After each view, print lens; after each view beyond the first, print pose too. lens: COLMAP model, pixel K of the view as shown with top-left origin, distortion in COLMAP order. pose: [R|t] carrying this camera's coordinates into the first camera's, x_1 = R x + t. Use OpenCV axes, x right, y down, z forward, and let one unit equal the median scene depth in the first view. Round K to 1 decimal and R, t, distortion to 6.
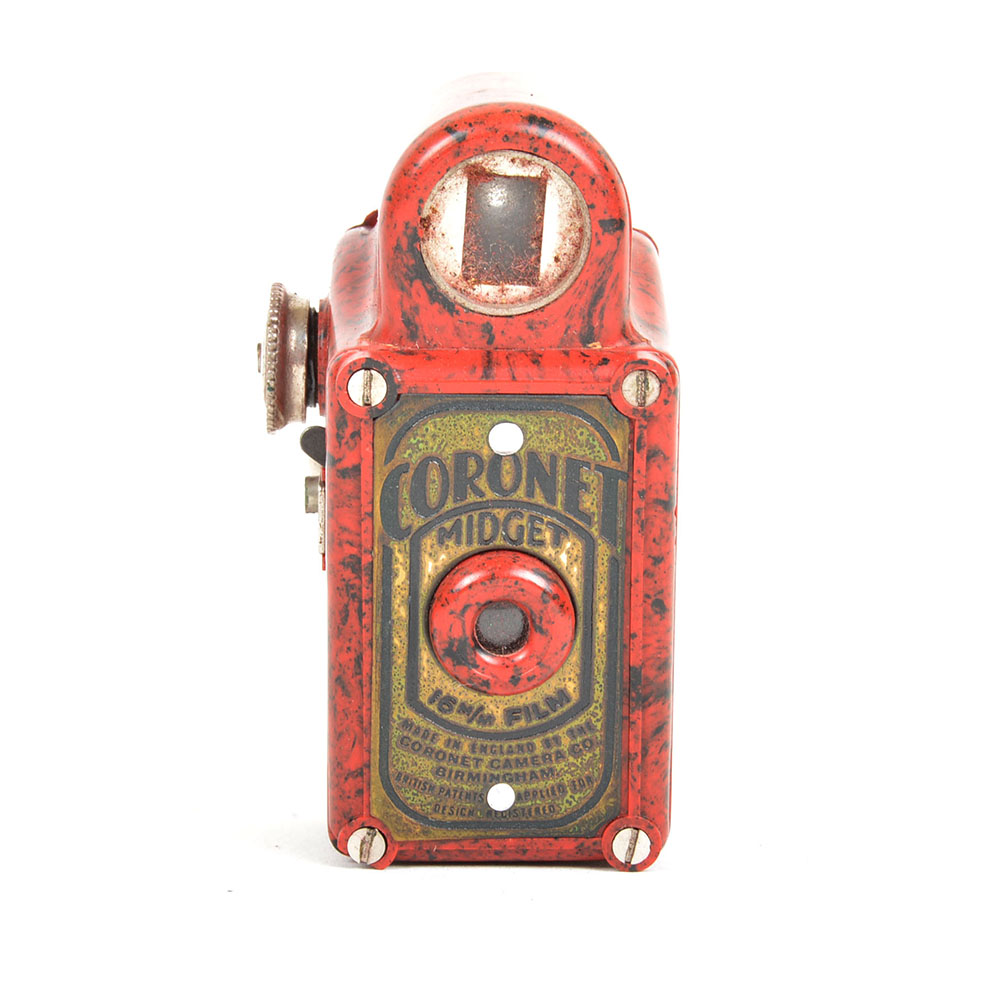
lens RADIAL K [[3270.7, 0, 499.5], [0, 3270.7, 501.8], [0, 0, 1]] dist [0.044448, 0.000000]
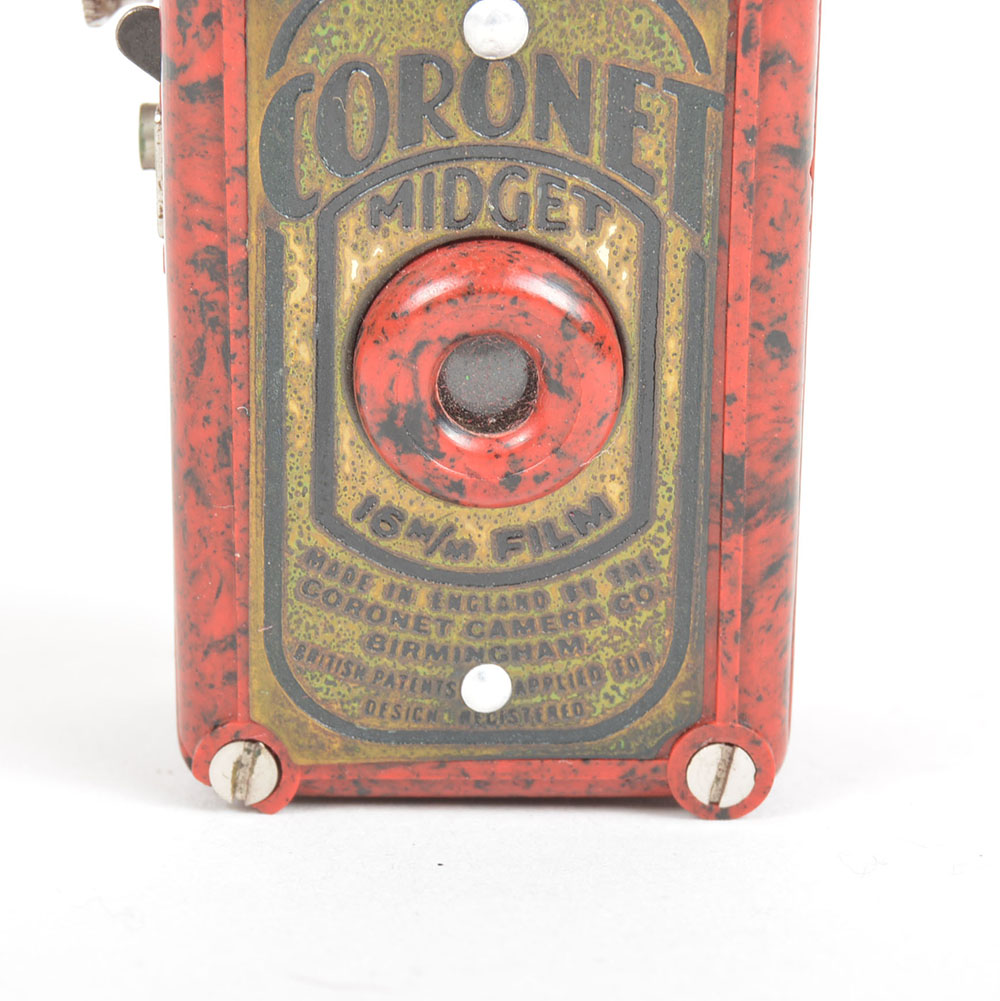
lens RADIAL K [[3062.1, 0, 504.2], [0, 3062.1, 503.2], [0, 0, 1]] dist [0.001879, 0.000000]
pose [[0.999895, 0.006134, -0.013160, 0.010180], [-0.004801, 0.995068, 0.099078, 0.008044], [0.013703, -0.099005, 0.994993, 0.492822]]
